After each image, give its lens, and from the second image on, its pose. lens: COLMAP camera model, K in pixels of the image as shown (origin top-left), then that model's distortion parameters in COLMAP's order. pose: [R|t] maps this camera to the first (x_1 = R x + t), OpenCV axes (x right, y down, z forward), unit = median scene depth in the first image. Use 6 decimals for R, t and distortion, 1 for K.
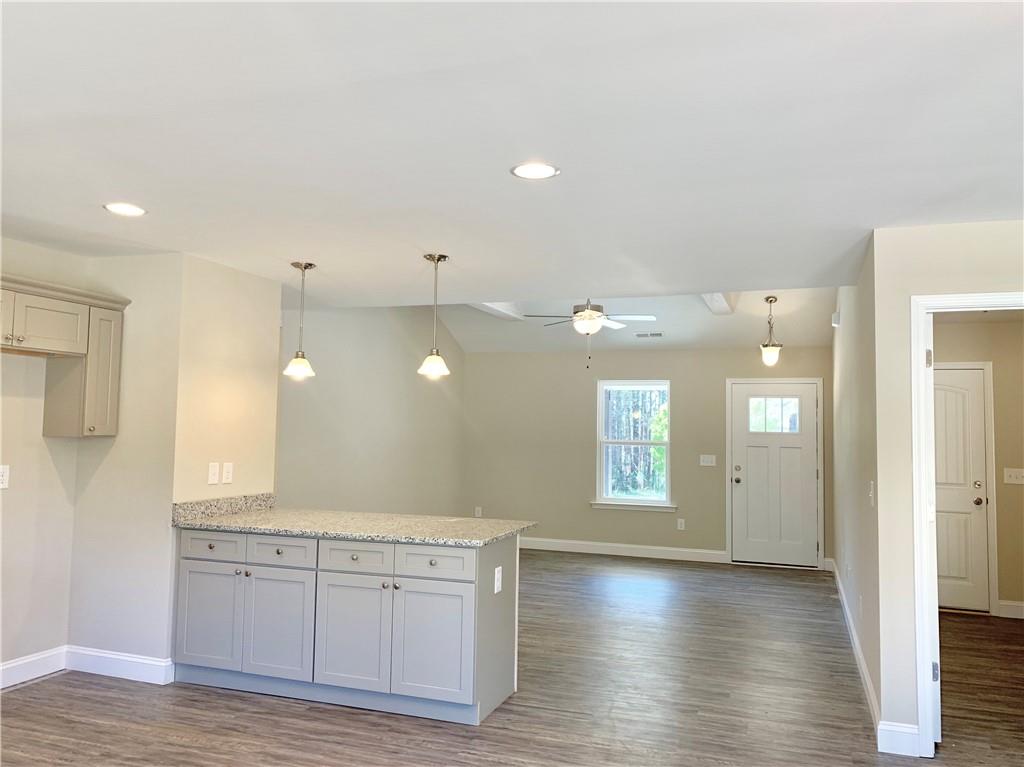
lens RADIAL K [[783.1, 0, 510.0], [0, 783.1, 394.8], [0, 0, 1]] dist [0.043664, -0.041227]
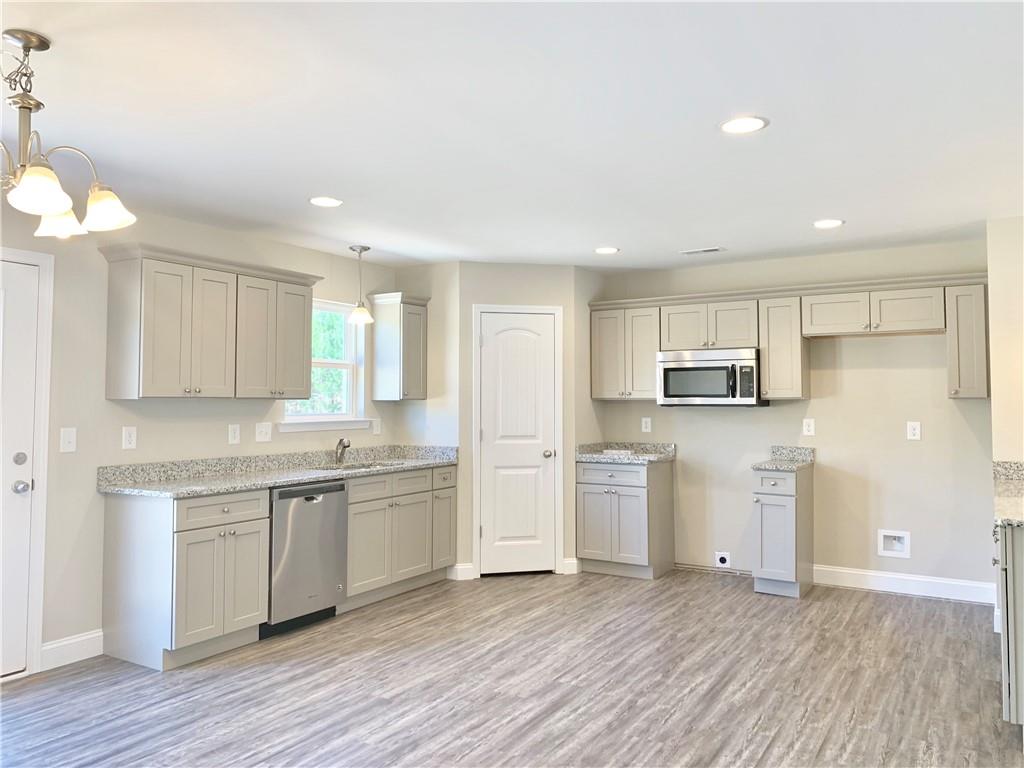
lens RADIAL K [[783.1, 0, 506.2], [0, 783.1, 371.6], [0, 0, 1]] dist [0.043664, -0.041227]
pose [[-0.193105, -0.054923, -0.979640, 0.675061], [0.045799, 0.996839, -0.064915, 0.054747], [0.980109, -0.057402, -0.189980, 0.532529]]
